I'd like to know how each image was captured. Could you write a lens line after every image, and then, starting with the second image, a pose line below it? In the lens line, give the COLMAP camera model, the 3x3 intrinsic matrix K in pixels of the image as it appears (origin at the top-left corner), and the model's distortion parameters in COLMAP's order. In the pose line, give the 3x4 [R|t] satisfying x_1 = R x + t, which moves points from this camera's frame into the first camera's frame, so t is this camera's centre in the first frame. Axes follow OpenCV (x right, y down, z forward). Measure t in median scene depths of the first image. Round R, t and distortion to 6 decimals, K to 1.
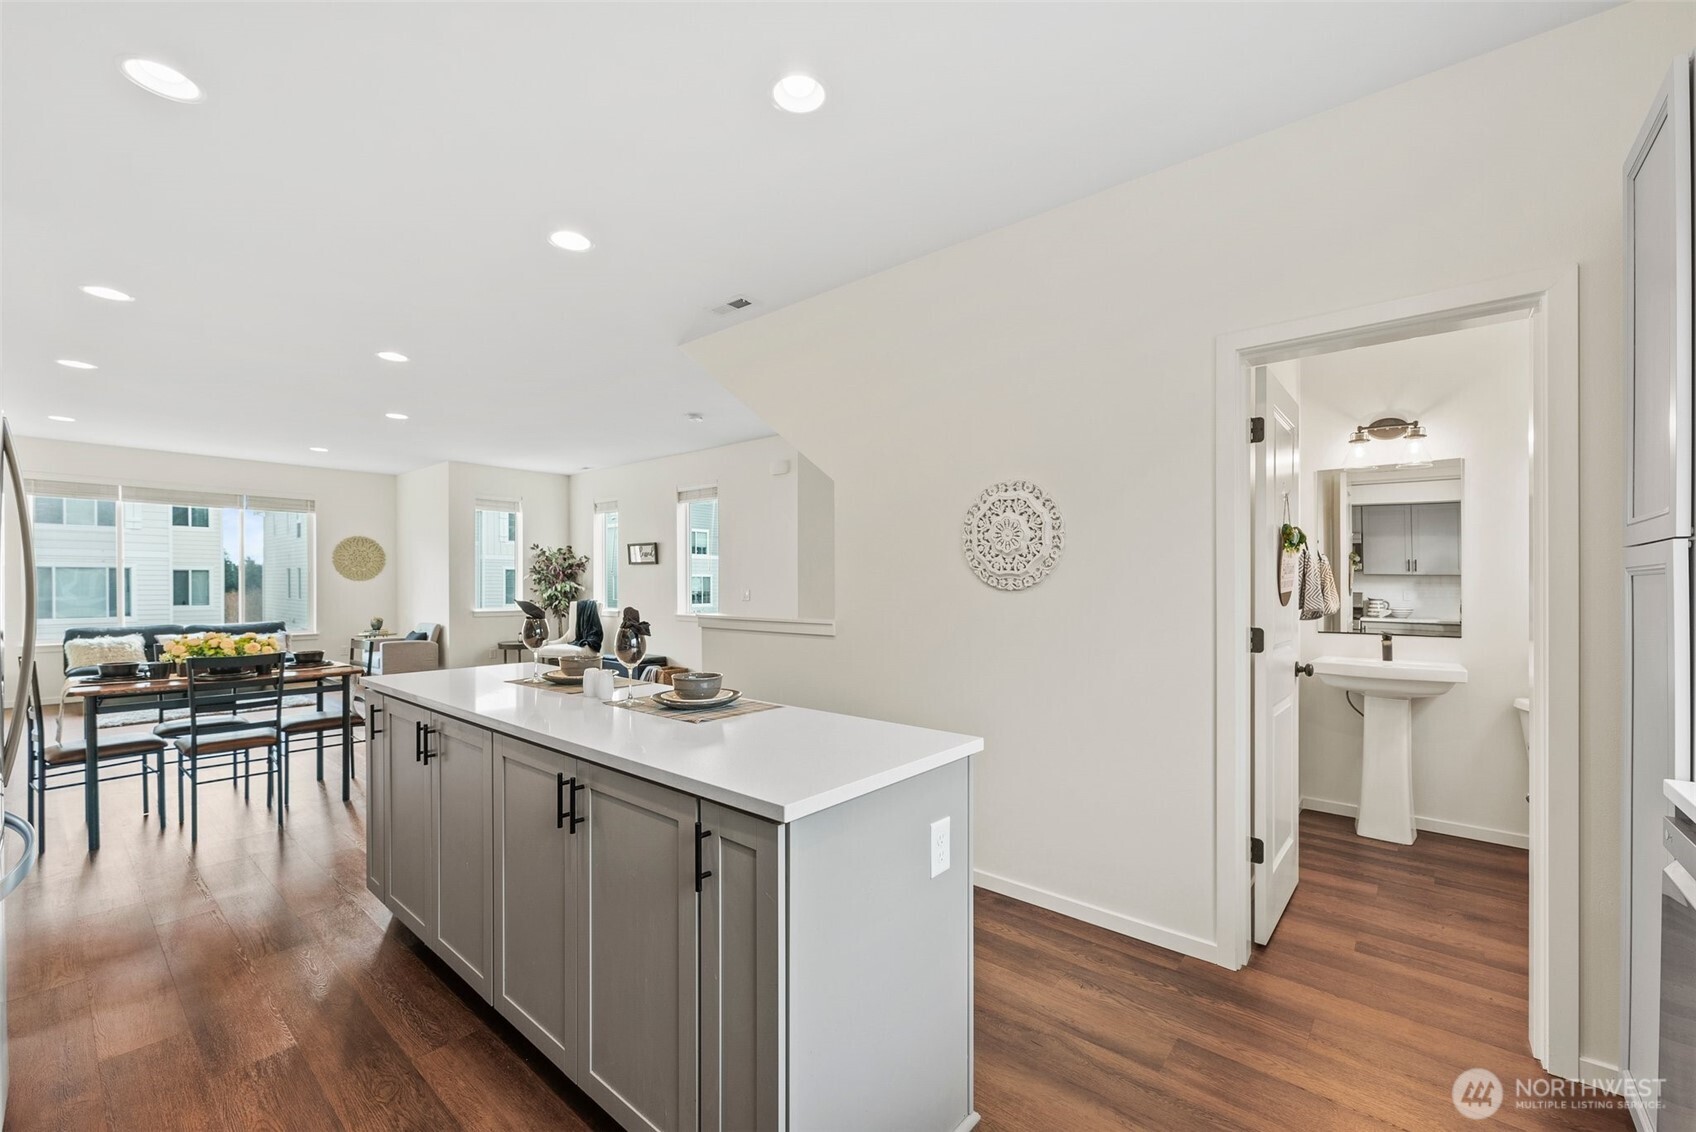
lens RADIAL K [[689.5, 0, 845.2], [0, 689.5, 573.5], [0, 0, 1]] dist [0.000007, 0.000036]
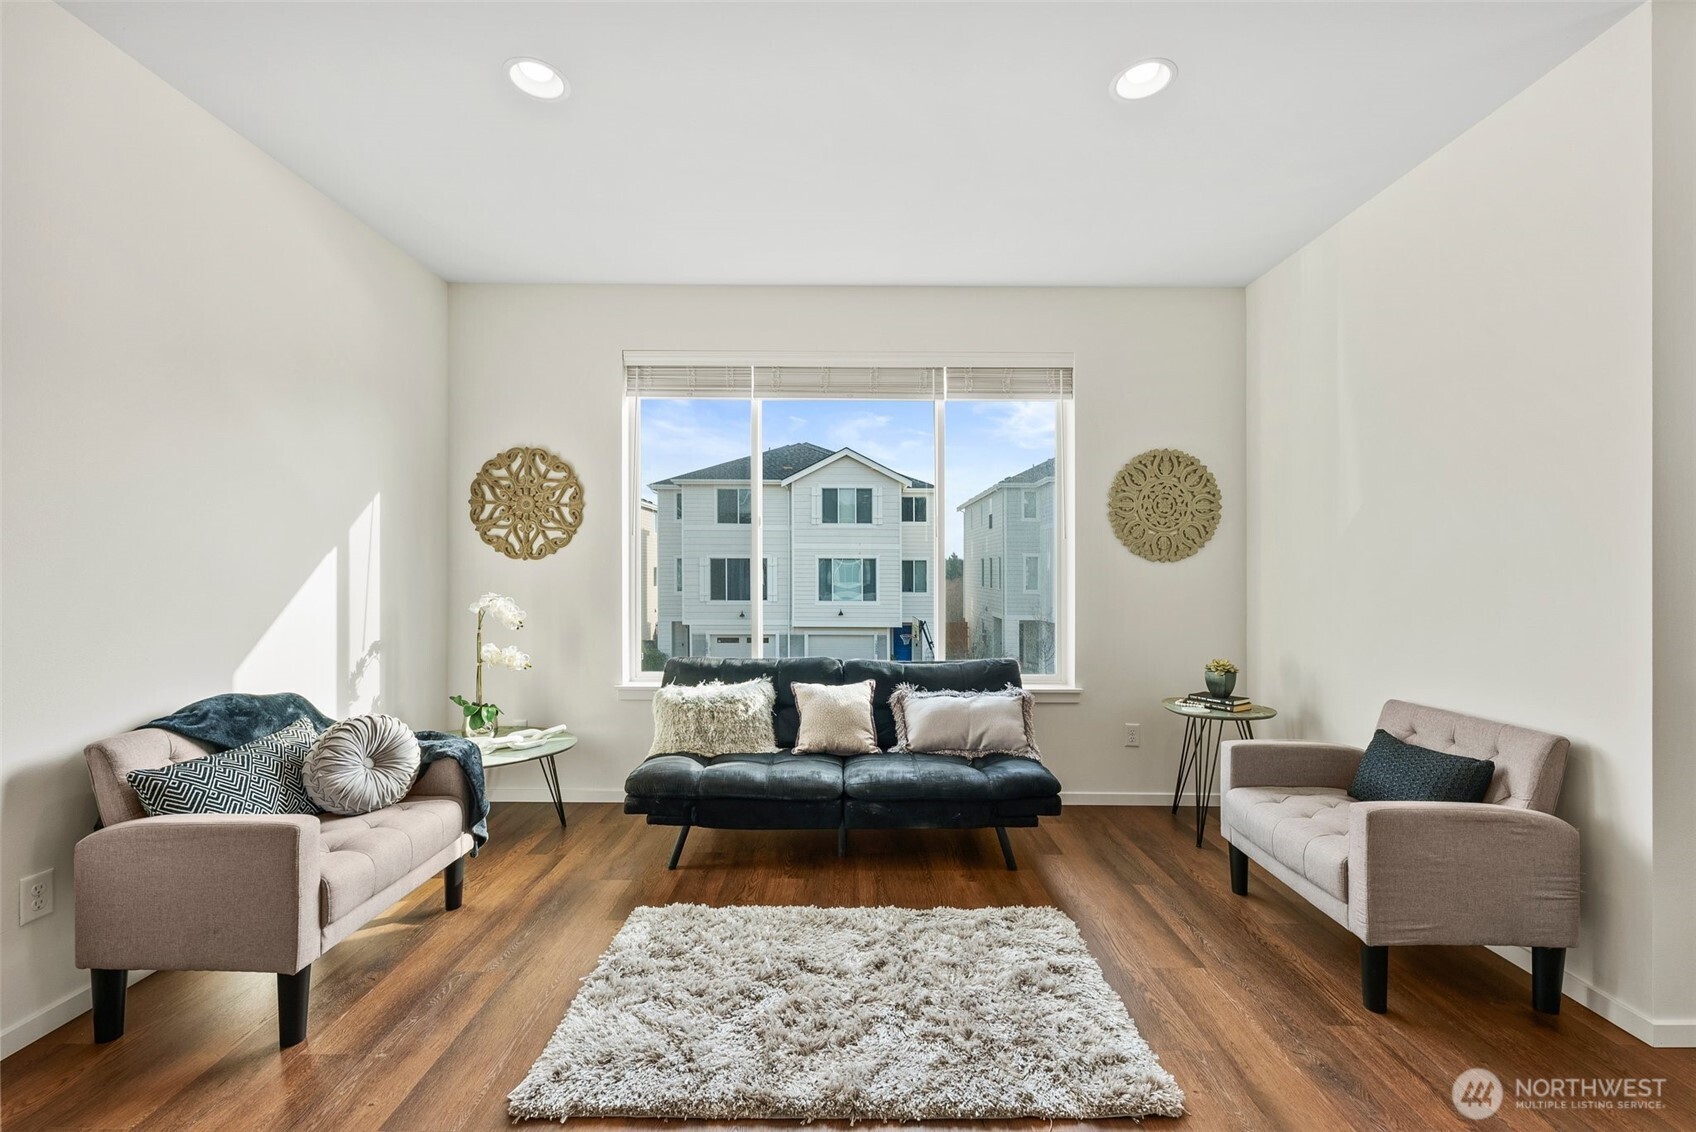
lens RADIAL K [[689.5, 0, 845.2], [0, 689.5, 573.5], [0, 0, 1]] dist [0.000007, 0.000036]
pose [[0.644011, 0.003074, -0.765010, -0.538632], [0.006847, 0.999929, 0.009781, 0.012595], [0.764986, -0.011537, 0.643944, 0.626437]]
